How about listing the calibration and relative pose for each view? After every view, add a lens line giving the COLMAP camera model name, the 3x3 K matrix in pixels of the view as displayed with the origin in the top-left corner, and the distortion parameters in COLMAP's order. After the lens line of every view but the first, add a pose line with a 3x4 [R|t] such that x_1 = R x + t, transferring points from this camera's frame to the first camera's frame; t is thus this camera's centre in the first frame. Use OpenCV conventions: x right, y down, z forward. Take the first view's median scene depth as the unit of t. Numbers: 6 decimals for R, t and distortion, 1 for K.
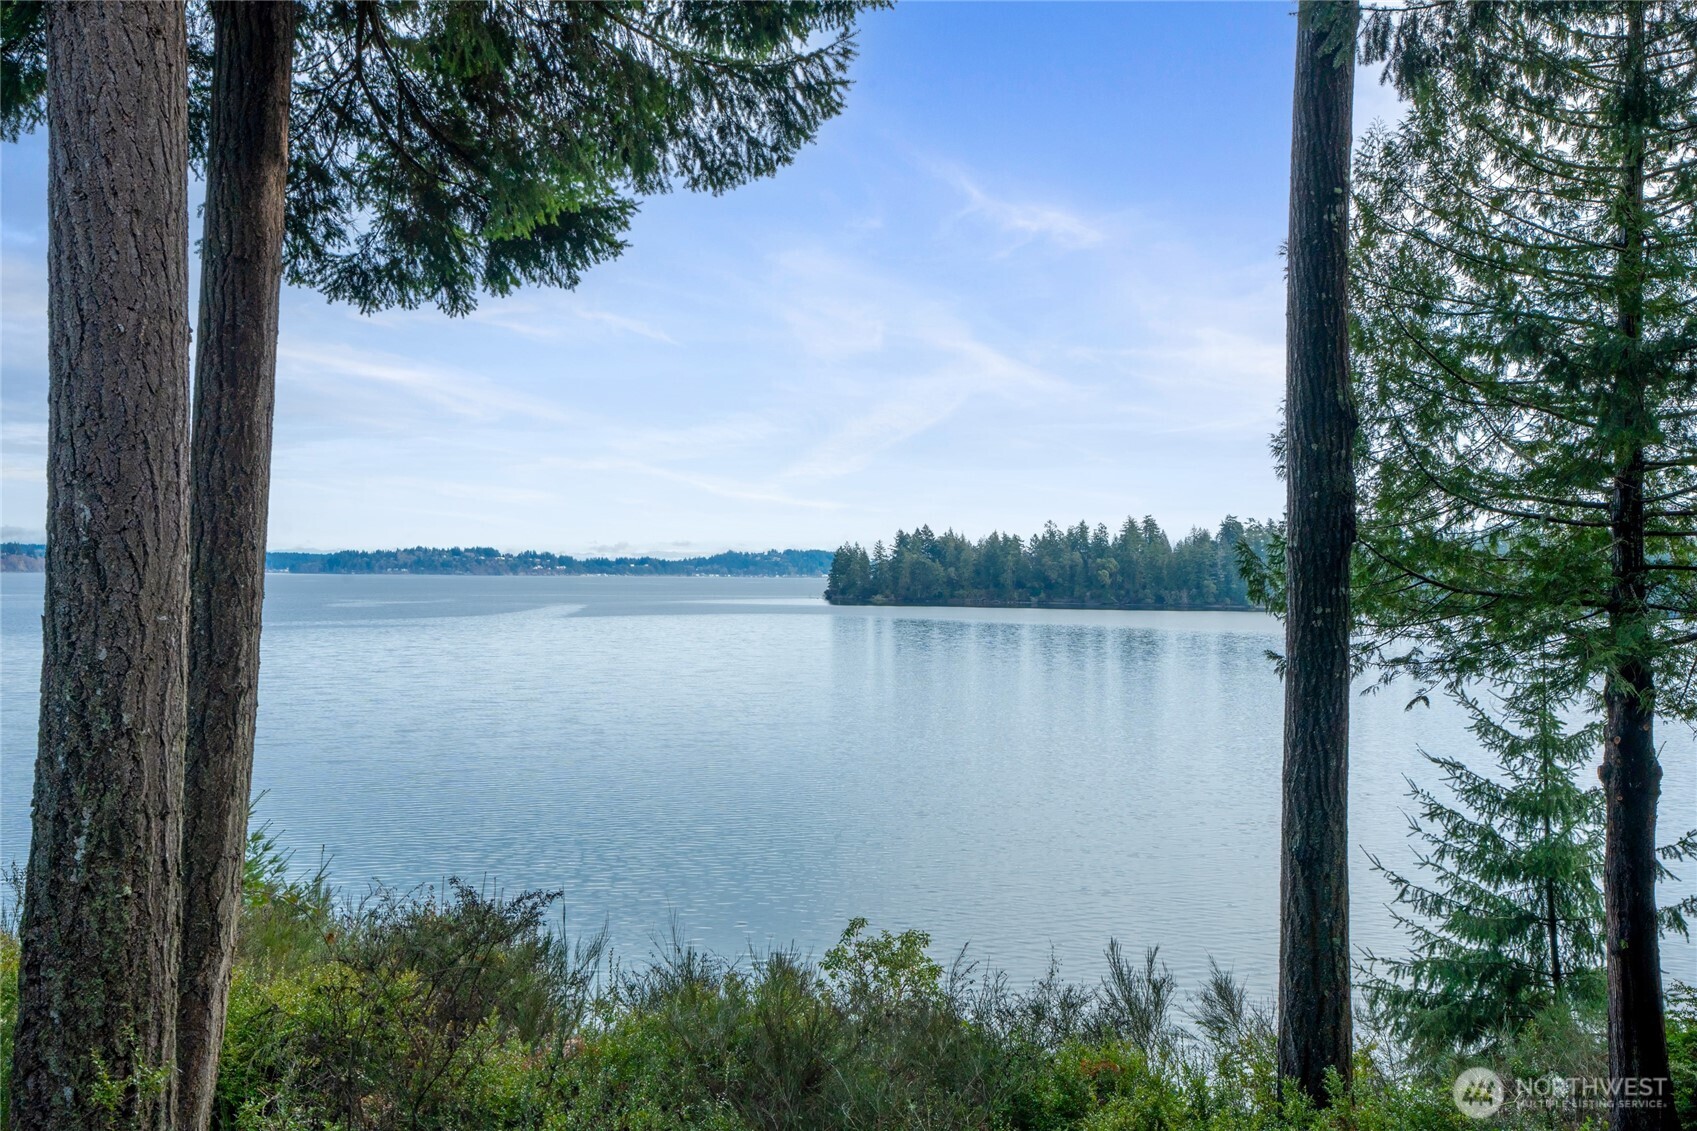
lens RADIAL K [[1646.9, 0, 848.5], [0, 1646.9, 565.5], [0, 0, 1]] dist [0.002678, -0.003899]
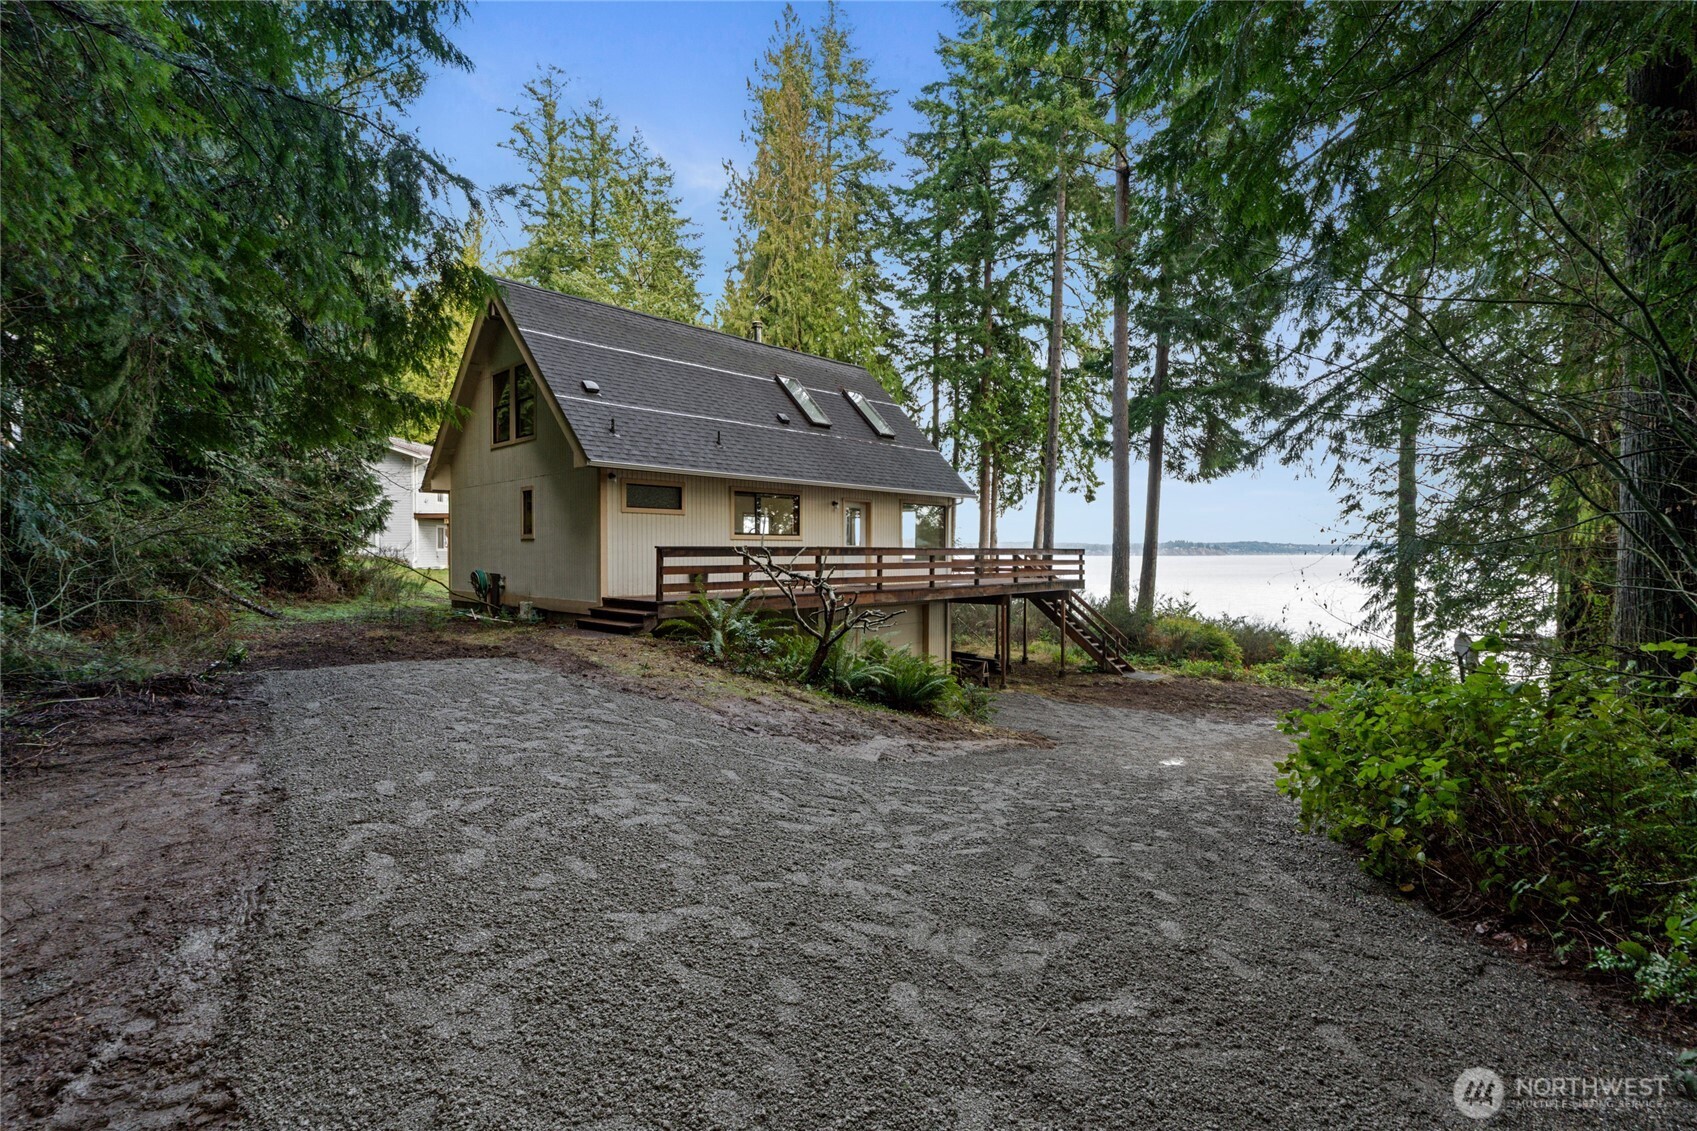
lens RADIAL K [[819.2, 0, 848.5], [0, 819.2, 565.5], [0, 0, 1]] dist [-0.067574, 0.035514]
pose [[0.625668, 0.007446, -0.780054, 0.799273], [0.003272, 0.999921, 0.012168, 0.032621], [0.780083, -0.010165, 0.625594, -1.013847]]
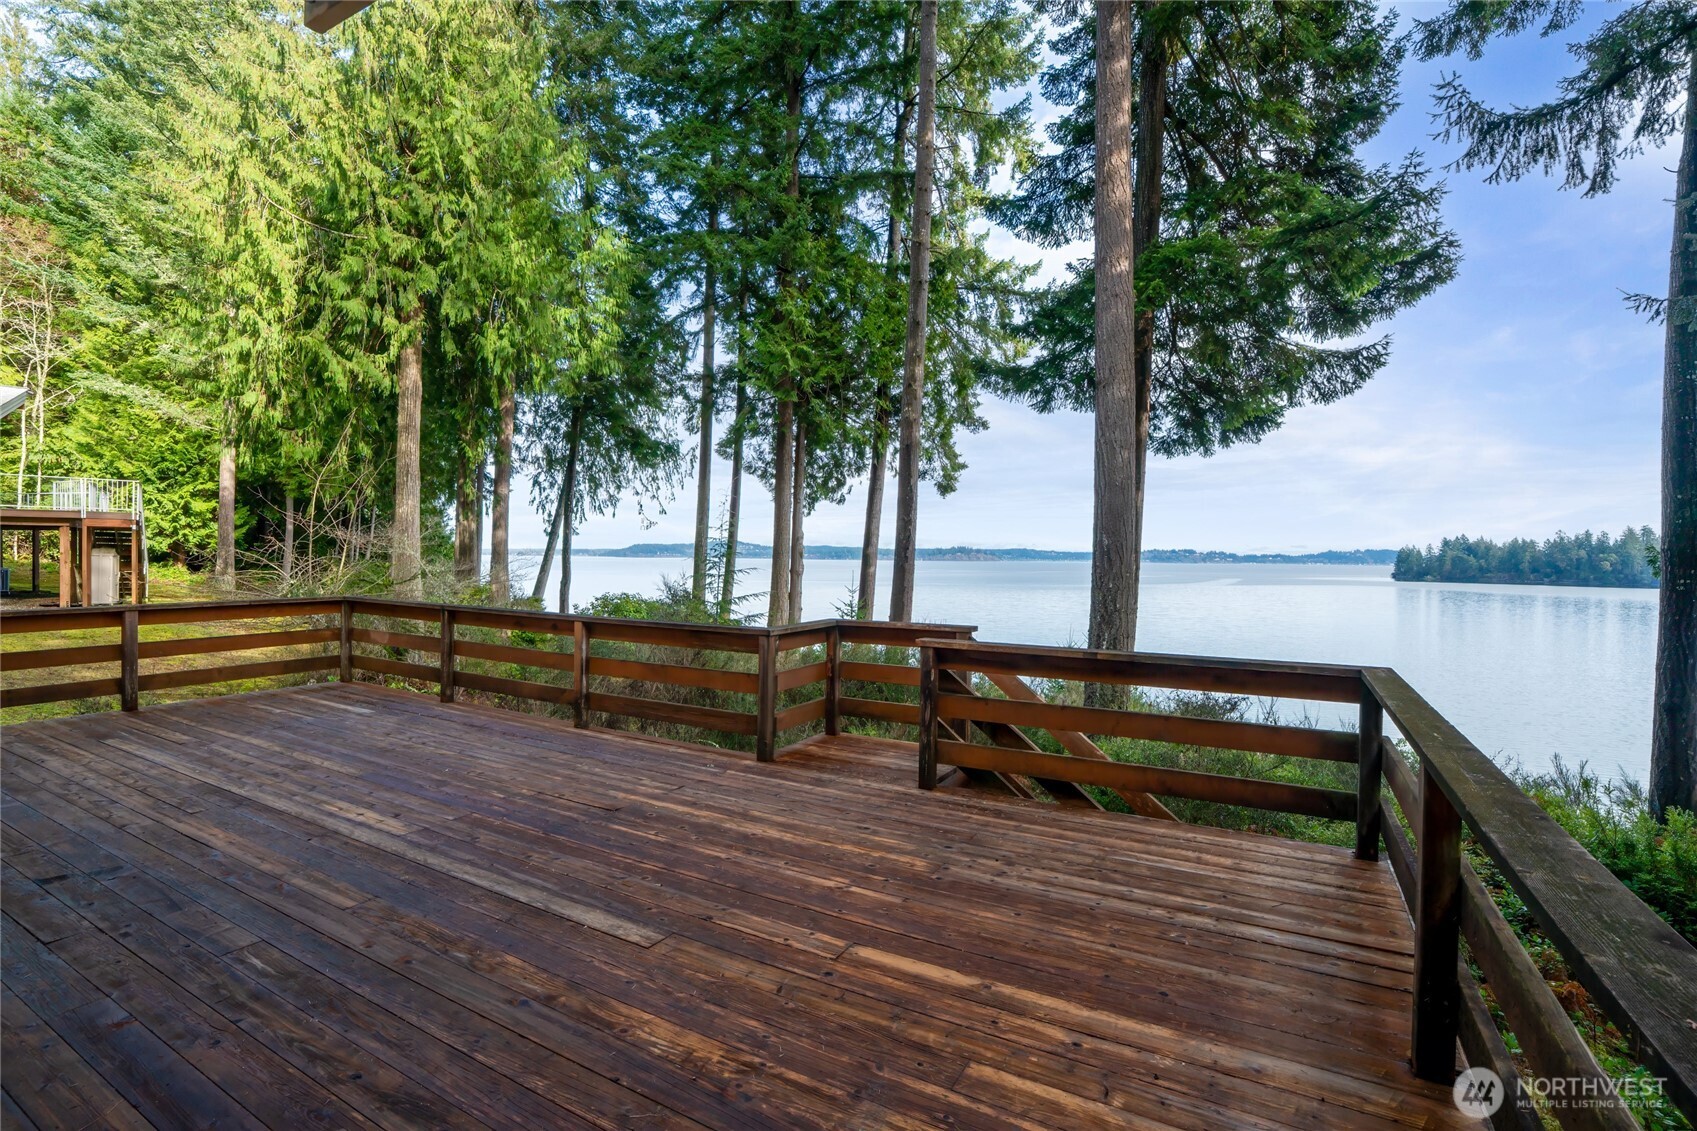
lens RADIAL K [[819.2, 0, 848.5], [0, 819.2, 565.5], [0, 0, 1]] dist [-0.067574, 0.035514]
pose [[0.818434, 0.005210, -0.574577, 0.016296], [-0.000184, 0.999961, 0.008805, 0.000009], [0.574601, -0.007100, 0.818403, -0.252067]]
